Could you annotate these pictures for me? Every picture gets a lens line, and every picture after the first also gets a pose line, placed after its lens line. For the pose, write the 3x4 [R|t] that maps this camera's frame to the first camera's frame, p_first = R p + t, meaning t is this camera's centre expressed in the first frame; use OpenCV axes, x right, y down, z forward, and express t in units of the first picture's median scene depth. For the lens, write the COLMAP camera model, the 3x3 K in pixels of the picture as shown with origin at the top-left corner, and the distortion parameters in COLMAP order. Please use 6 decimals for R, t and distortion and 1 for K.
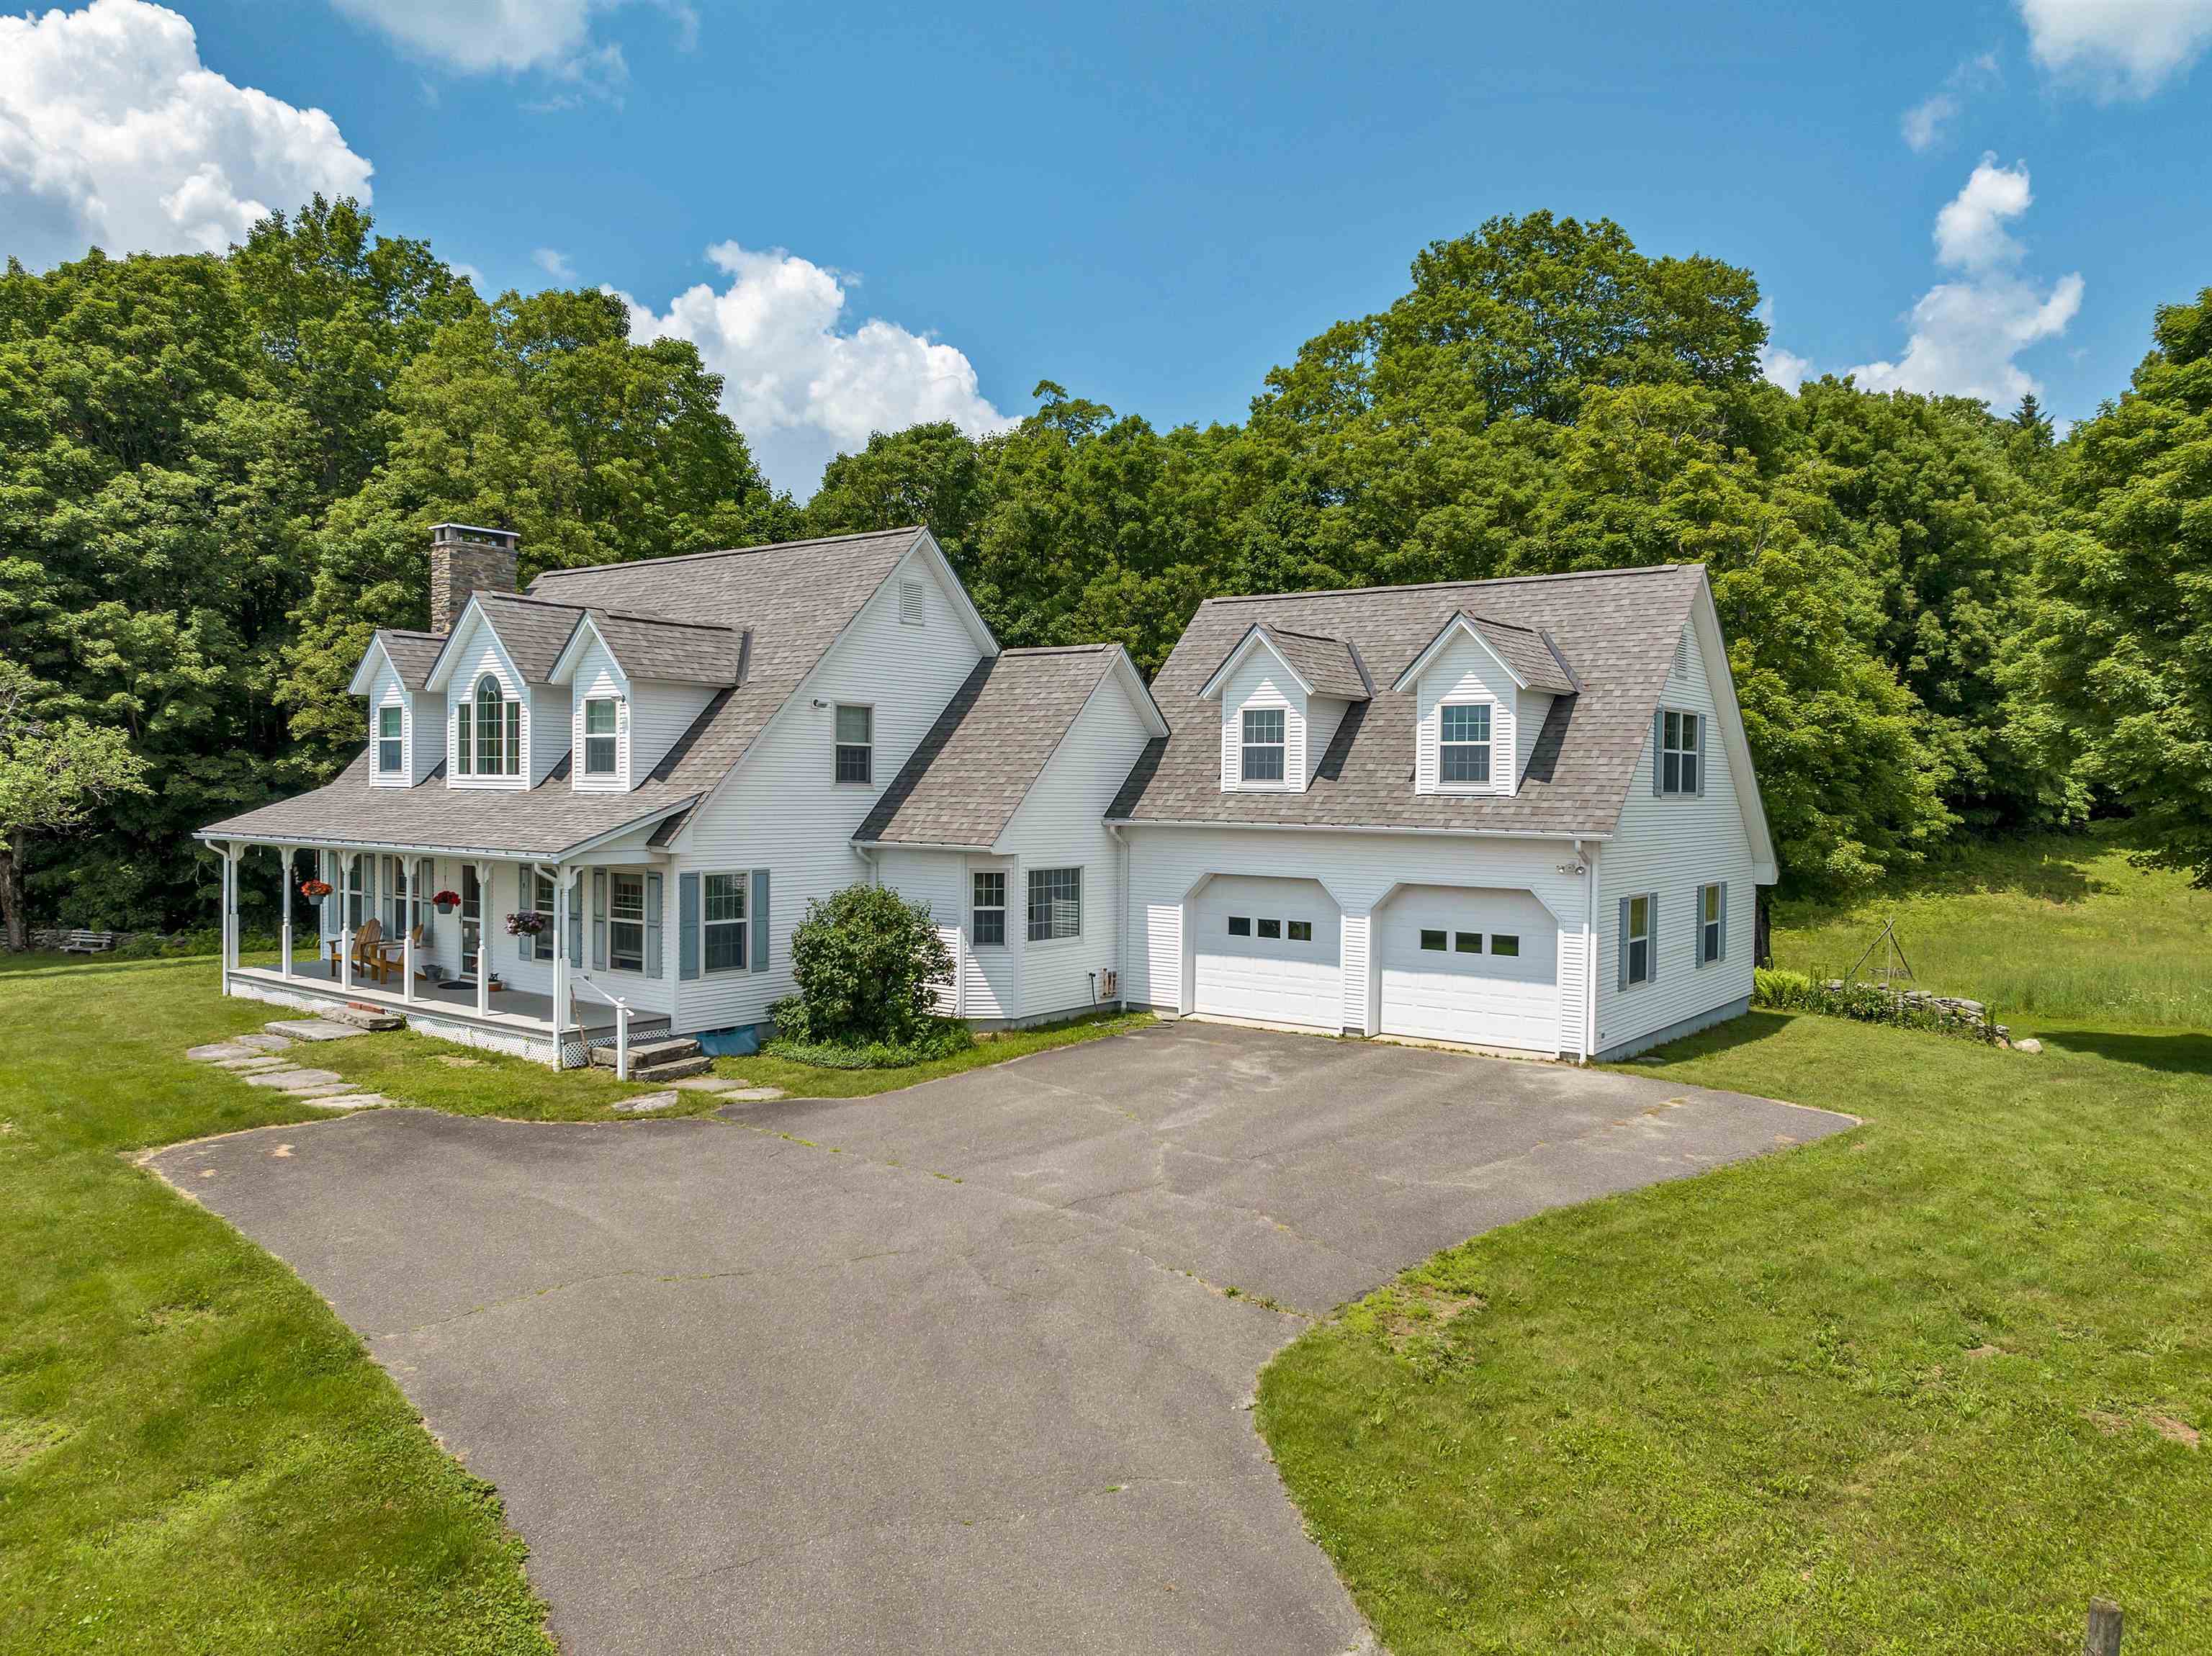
lens RADIAL K [[1571.8, 0, 1106.0], [0, 1571.8, 828.0], [0, 0, 1]] dist [0.025613, -0.000626]
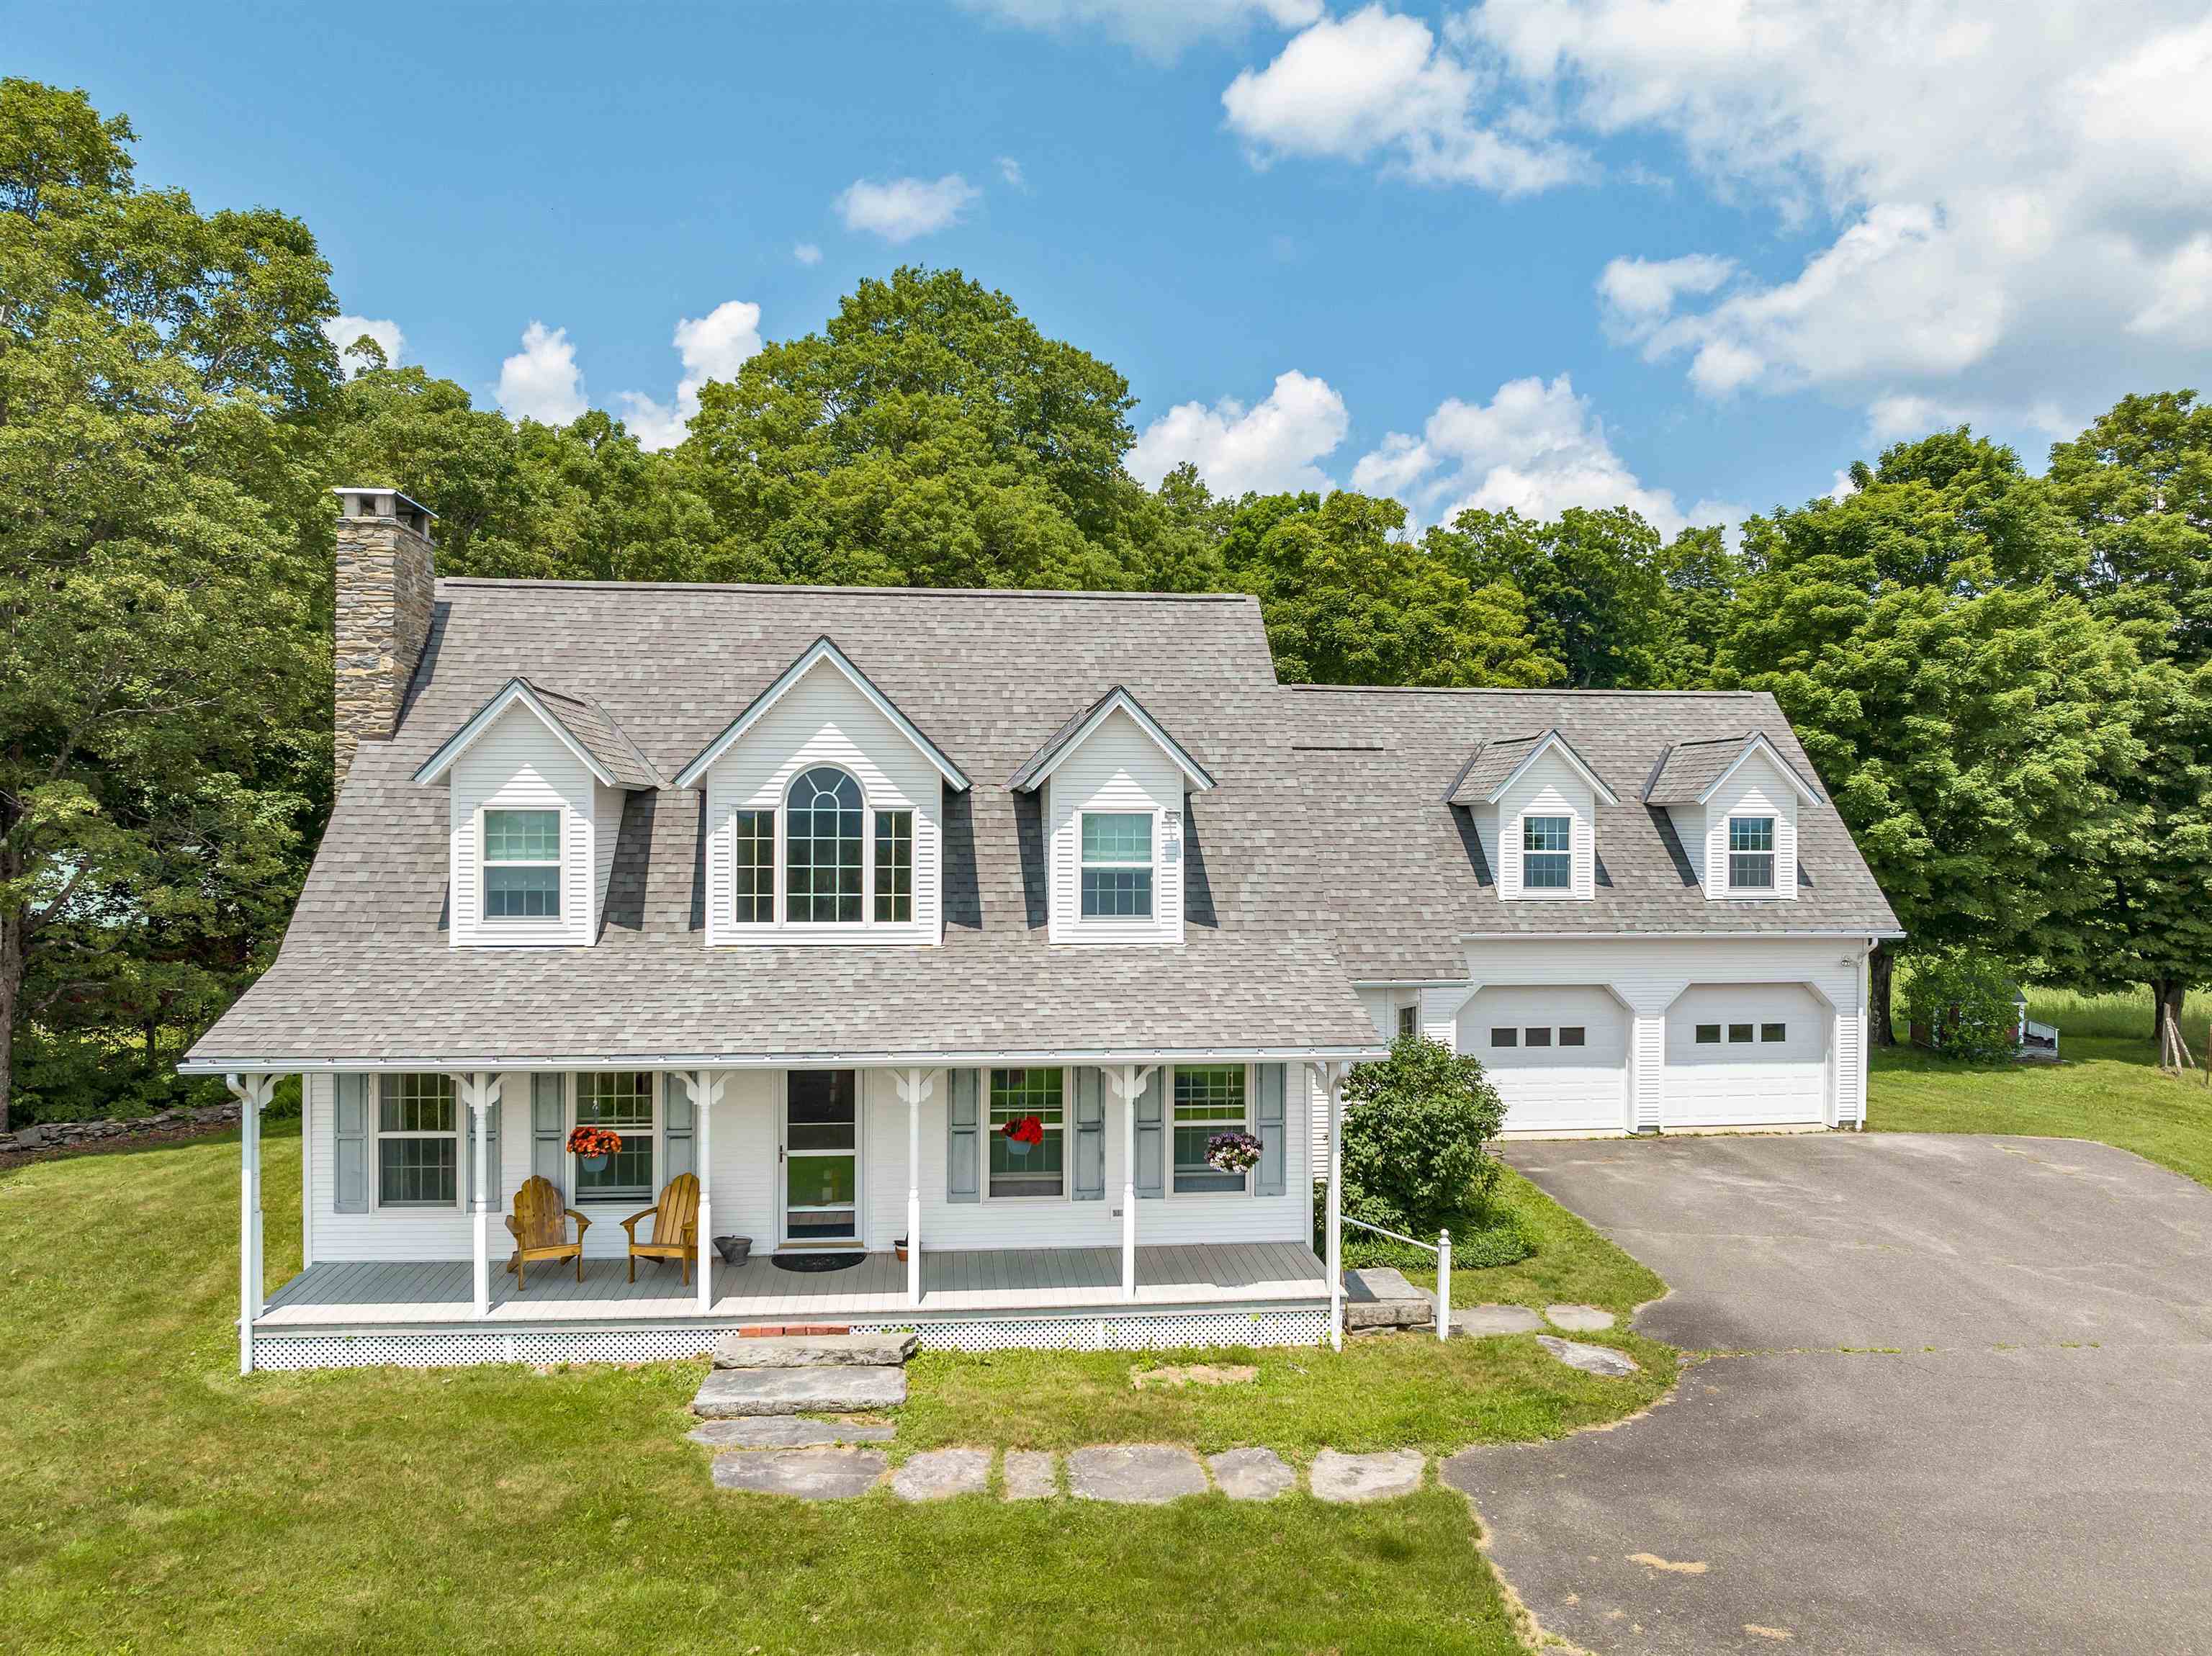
lens RADIAL K [[1530.6, 0, 1105.8], [0, 1530.6, 886.4], [0, 0, 1]] dist [-0.001535, -0.000373]
pose [[0.743388, -0.034396, 0.667975, -0.726184], [0.051695, 0.998644, -0.006108, -0.039712], [-0.666859, 0.039072, 0.744159, 0.480505]]
